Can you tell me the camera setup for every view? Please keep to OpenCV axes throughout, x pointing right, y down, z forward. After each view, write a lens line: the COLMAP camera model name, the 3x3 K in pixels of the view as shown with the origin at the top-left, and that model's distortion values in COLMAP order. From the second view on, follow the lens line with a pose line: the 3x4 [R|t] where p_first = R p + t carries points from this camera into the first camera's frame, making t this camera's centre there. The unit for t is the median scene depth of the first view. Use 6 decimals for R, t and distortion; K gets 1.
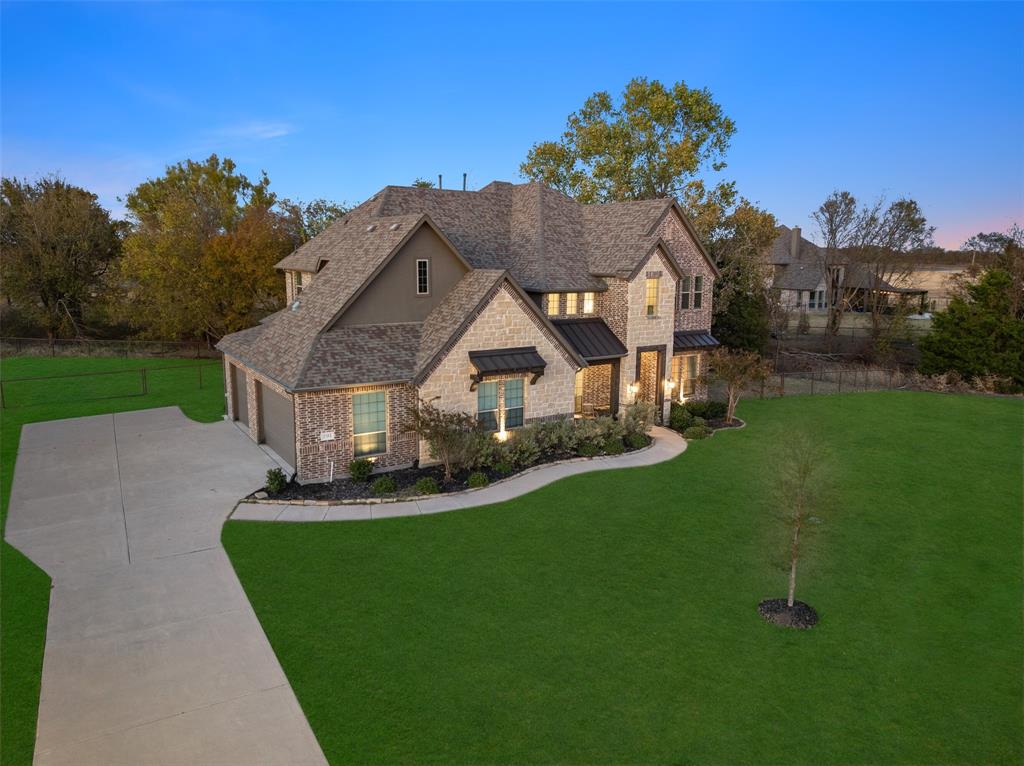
lens RADIAL K [[725.4, 0, 512.0], [0, 725.4, 383.0], [0, 0, 1]] dist [-0.034542, -0.003223]
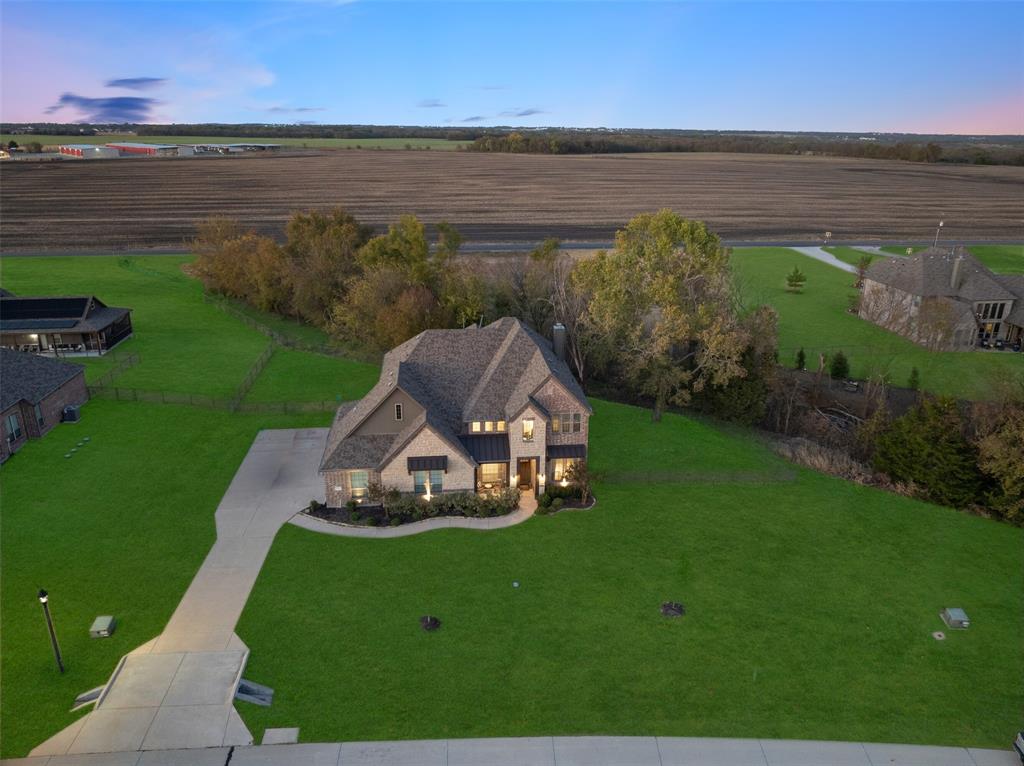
lens RADIAL K [[725.4, 0, 512.0], [0, 725.4, 383.0], [0, 0, 1]] dist [-0.034542, -0.003223]
pose [[0.897188, 0.145717, -0.416918, 0.962774], [-0.080019, 0.982012, 0.171026, -0.583498], [0.434340, -0.120081, 0.892709, -0.621555]]
